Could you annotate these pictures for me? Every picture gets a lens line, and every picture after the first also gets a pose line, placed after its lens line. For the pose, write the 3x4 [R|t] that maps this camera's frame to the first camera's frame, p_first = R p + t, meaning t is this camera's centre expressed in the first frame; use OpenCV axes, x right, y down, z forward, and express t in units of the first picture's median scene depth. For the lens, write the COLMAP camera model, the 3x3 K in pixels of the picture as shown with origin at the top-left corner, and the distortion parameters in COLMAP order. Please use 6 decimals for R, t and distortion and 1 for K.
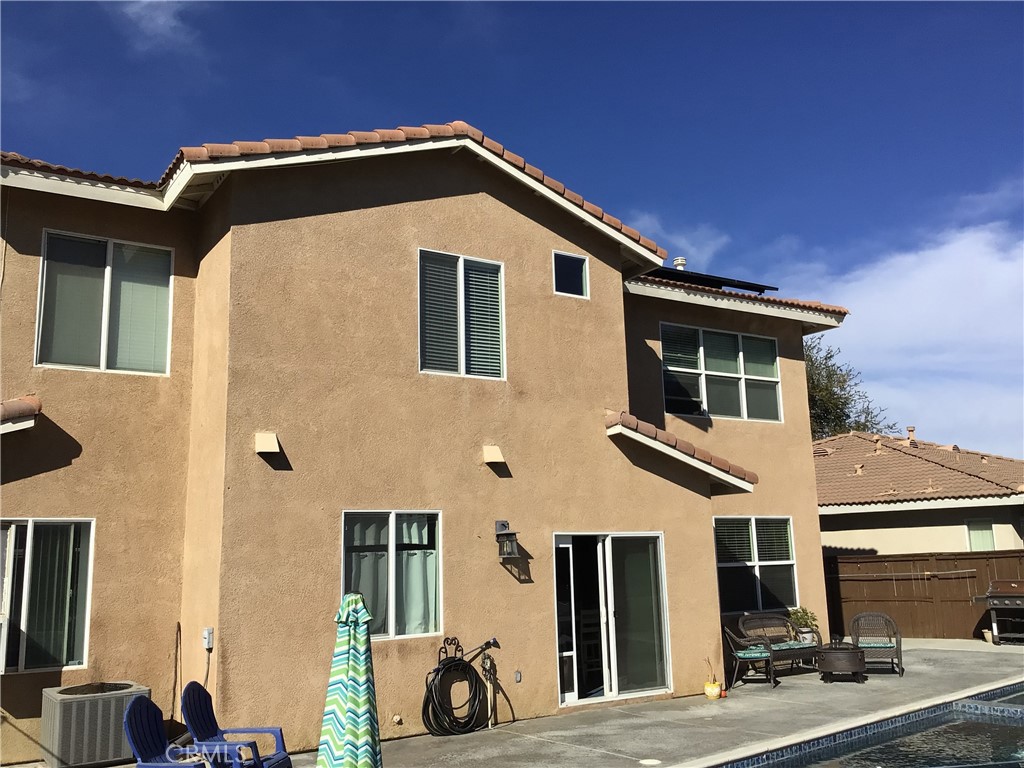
lens RADIAL K [[887.9, 0, 528.3], [0, 887.9, 378.0], [0, 0, 1]] dist [0.097385, -0.217112]
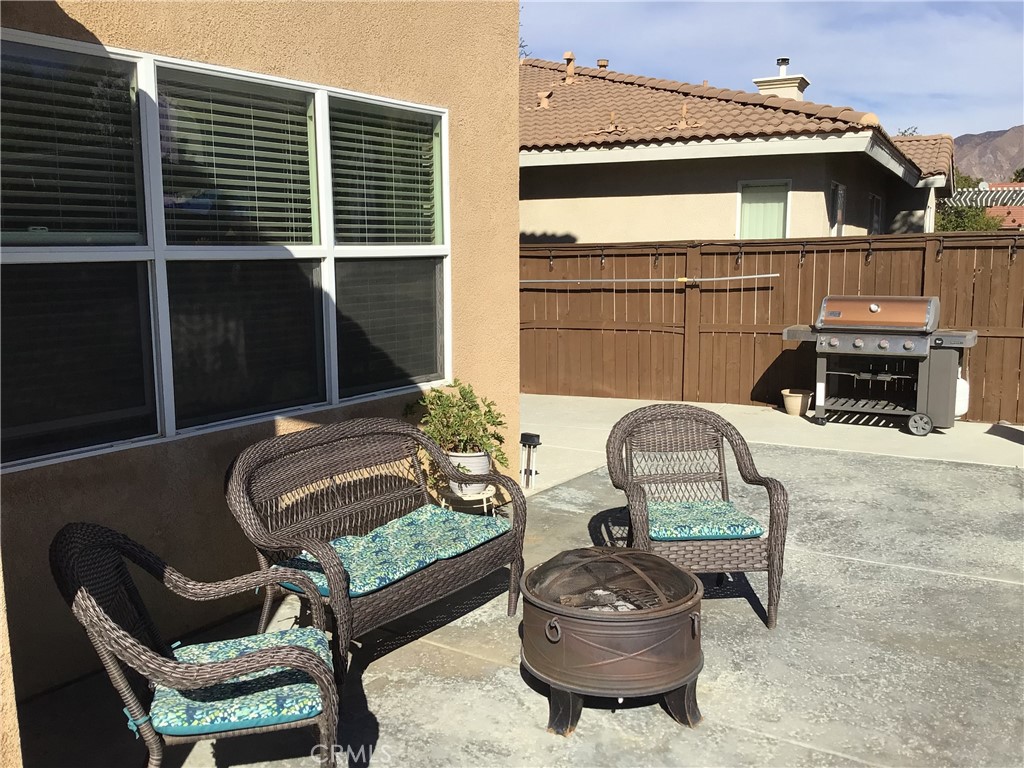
lens RADIAL K [[887.9, 0, 528.3], [0, 887.9, 378.0], [0, 0, 1]] dist [0.097385, -0.217112]
pose [[0.919014, -0.035613, 0.392612, 0.169265], [-0.095579, 0.946069, 0.309544, 0.127062], [-0.382462, -0.322001, 0.866047, 0.600593]]
